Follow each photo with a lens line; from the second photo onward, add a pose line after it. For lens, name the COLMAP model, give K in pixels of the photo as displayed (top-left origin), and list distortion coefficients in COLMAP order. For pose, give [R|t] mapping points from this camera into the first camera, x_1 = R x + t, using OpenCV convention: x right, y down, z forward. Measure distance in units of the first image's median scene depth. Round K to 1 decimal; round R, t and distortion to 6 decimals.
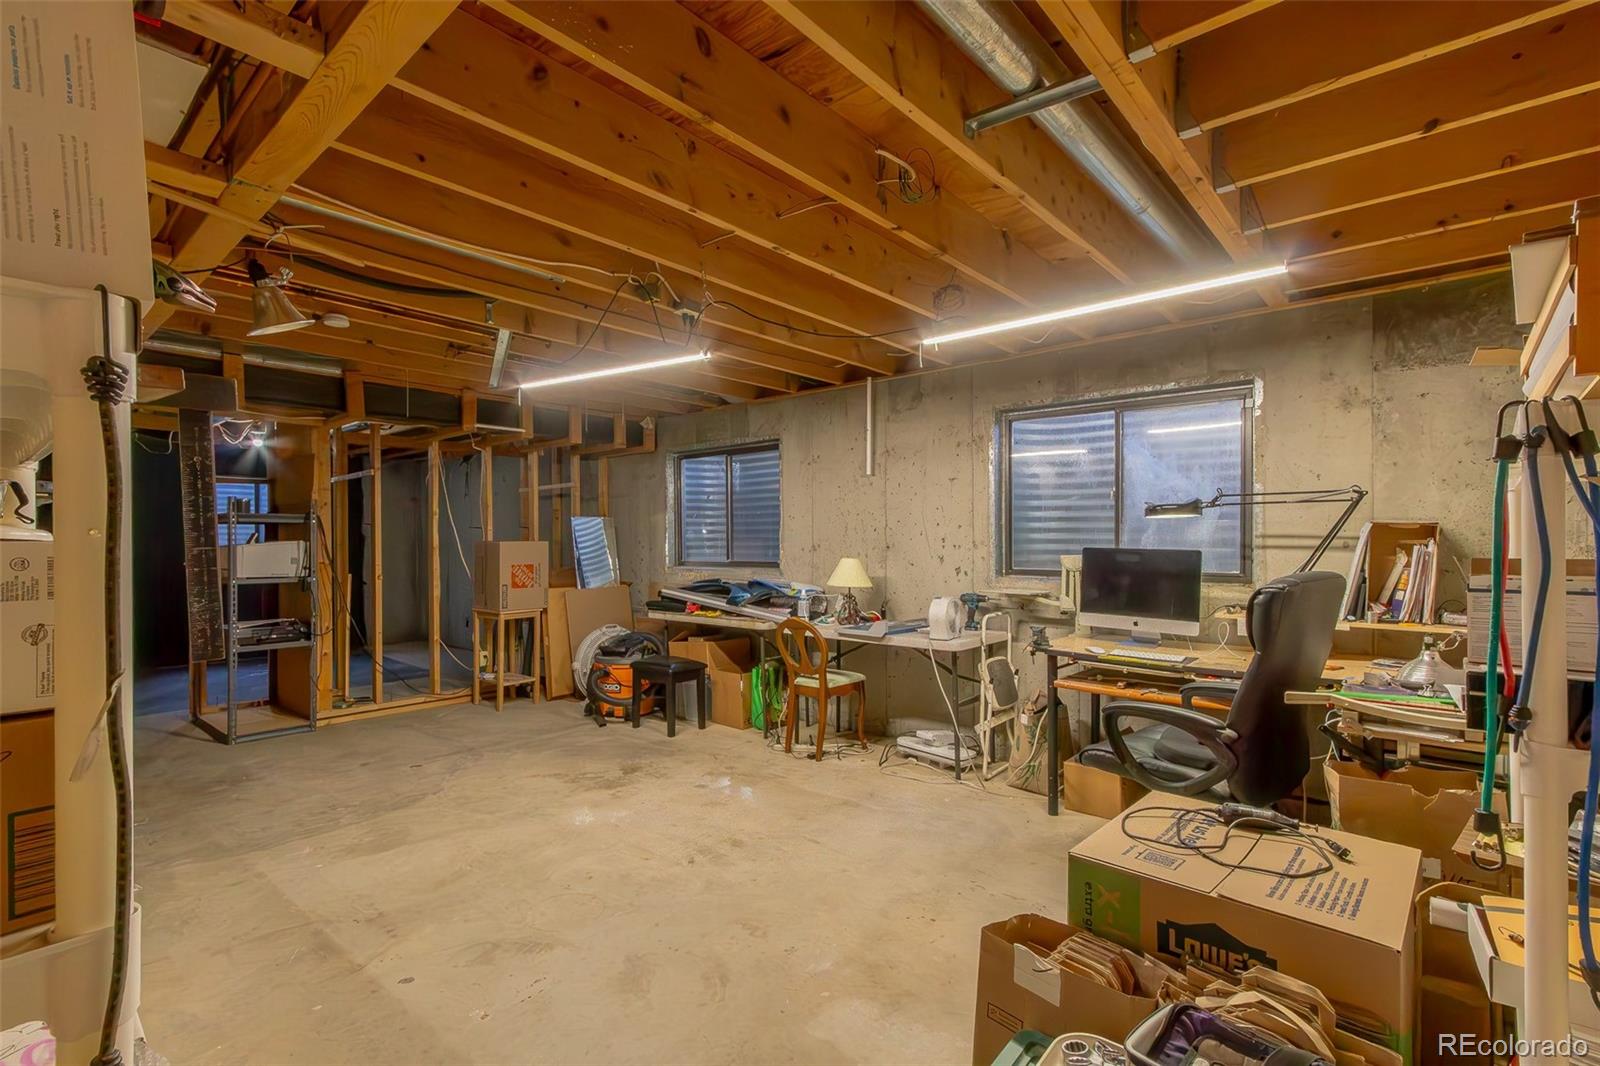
lens RADIAL K [[738.6, 0, 783.4], [0, 738.6, 539.9], [0, 0, 1]] dist [0.000346, -0.000175]
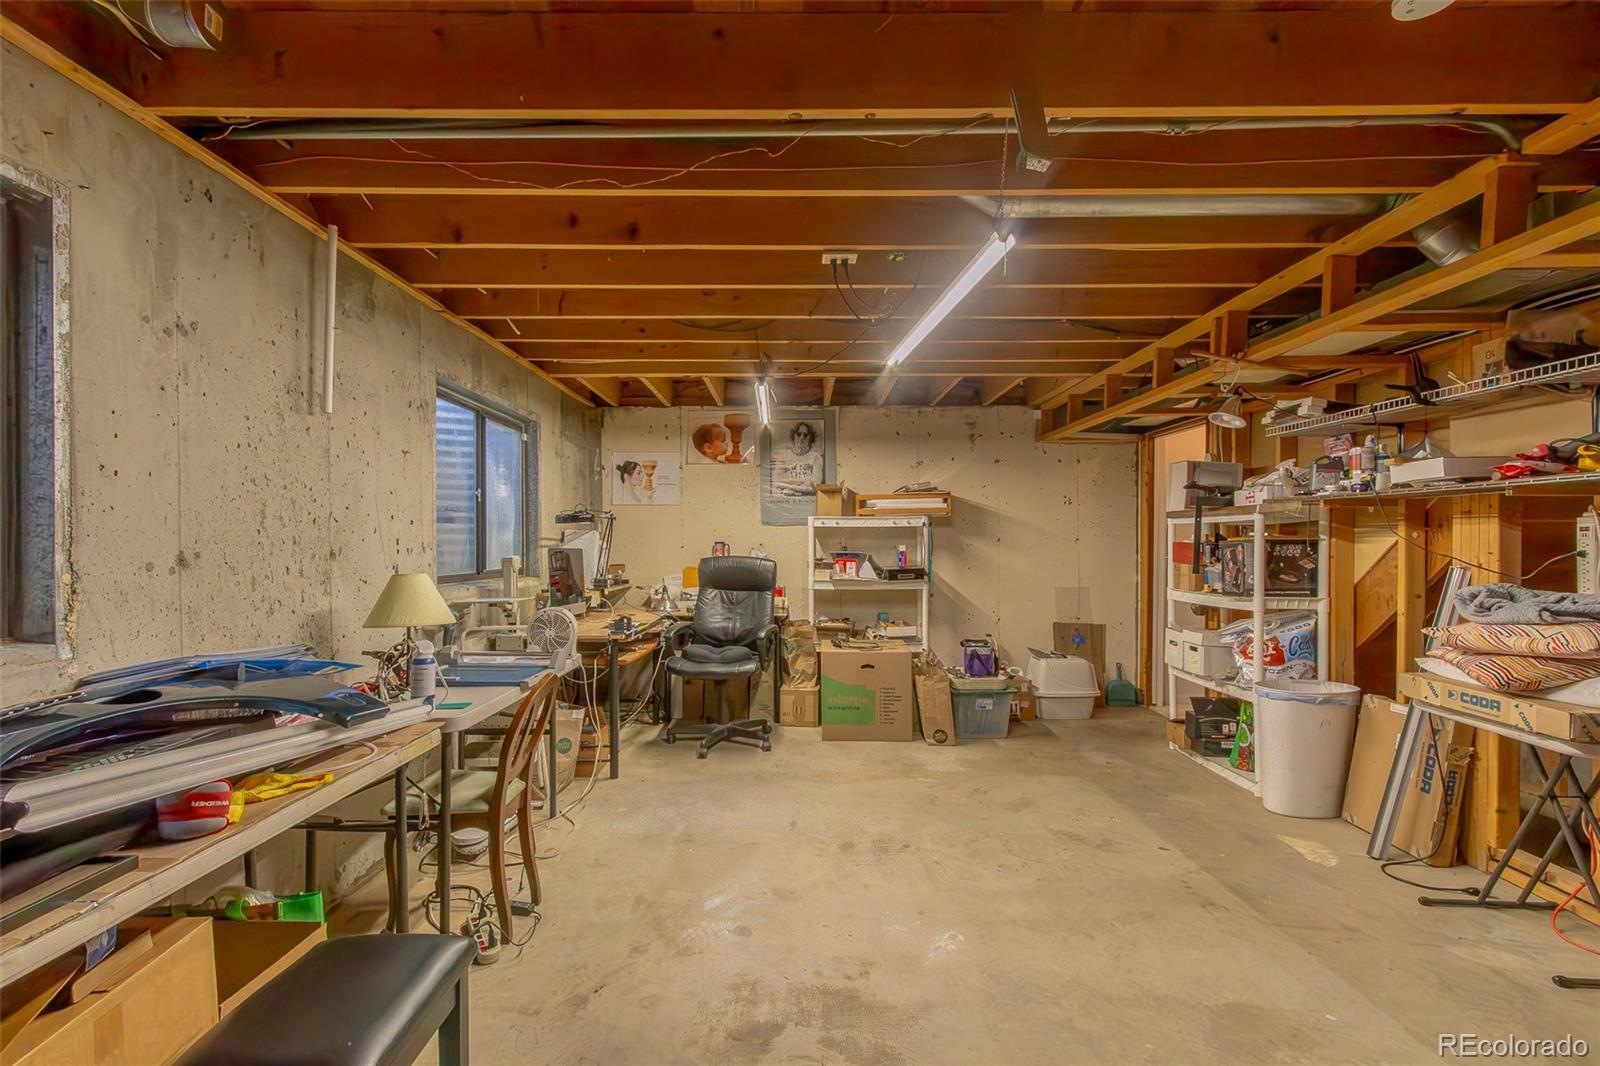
lens RADIAL K [[738.0, 0, 801.5], [0, 738.0, 526.7], [0, 0, 1]] dist [0.001530, -0.000406]
pose [[-0.675036, 0.014340, 0.737645, -0.645788], [-0.000237, 0.999807, -0.019653, 0.000521], [-0.737785, -0.013441, -0.674902, 1.461661]]
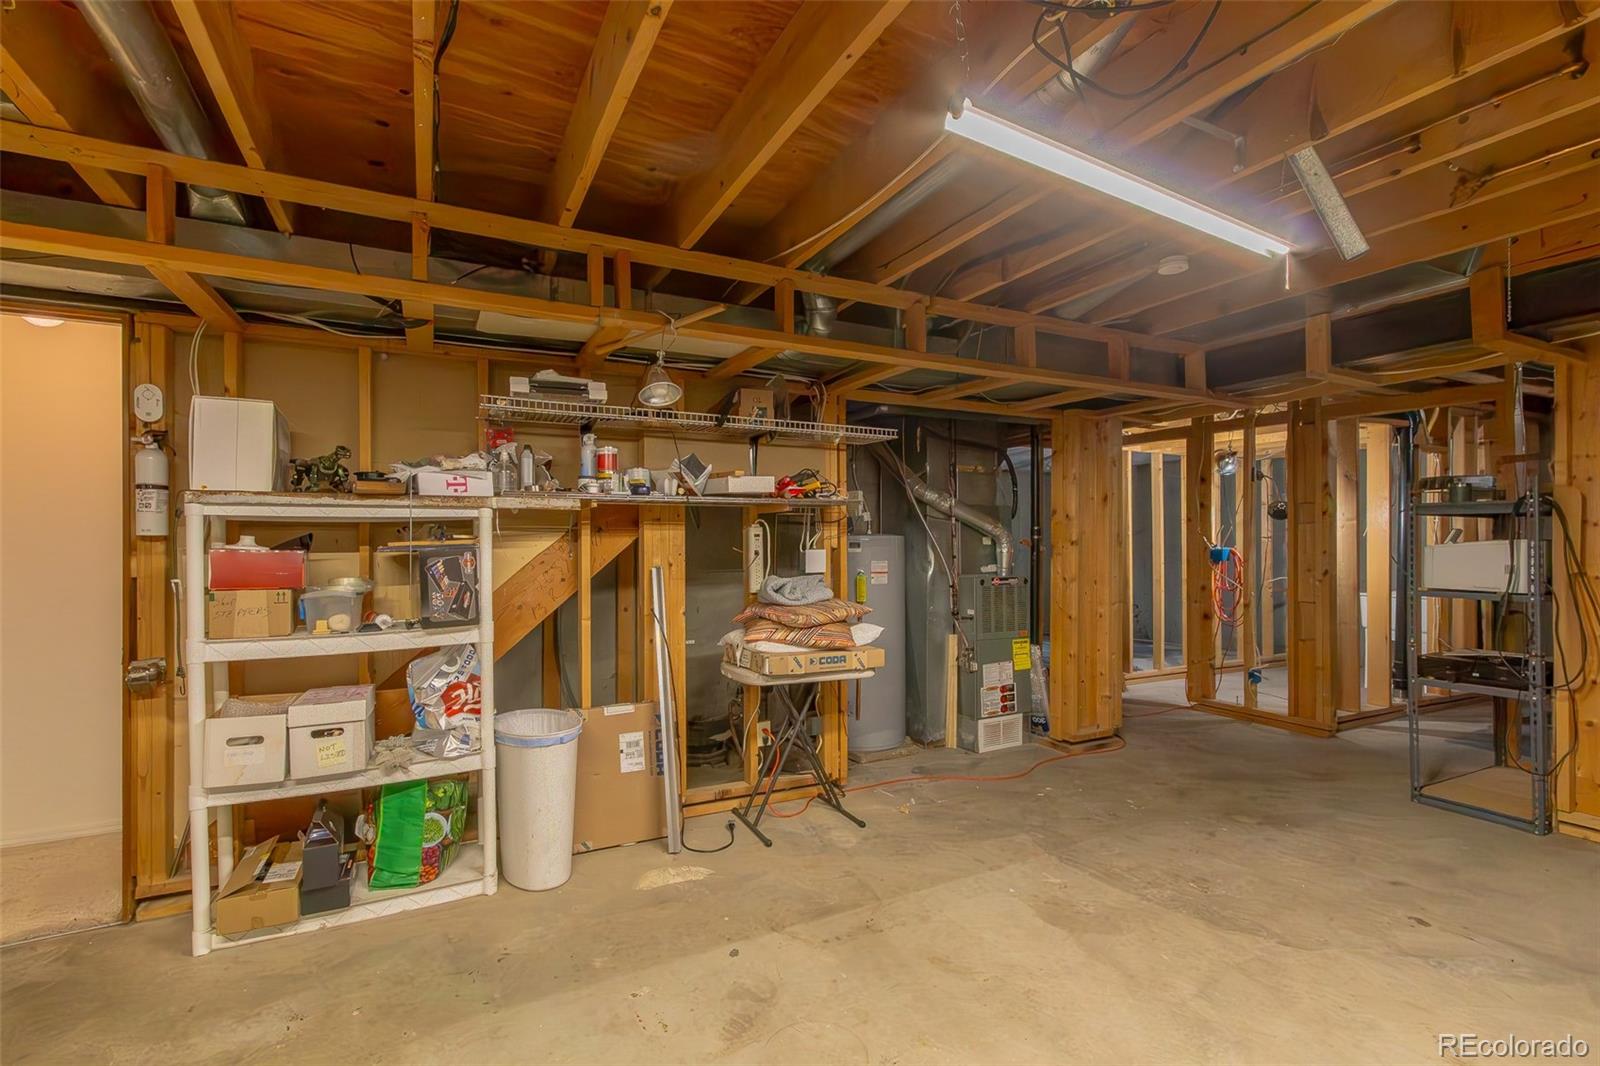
lens RADIAL K [[724.8, 0, 797.9], [0, 724.8, 544.2], [0, 0, 1]] dist [0.003562, -0.000023]
pose [[-0.357499, 0.003876, -0.933905, 0.260546], [0.006744, 0.999976, 0.001569, -0.000852], [0.933889, -0.005738, -0.357517, 0.861847]]
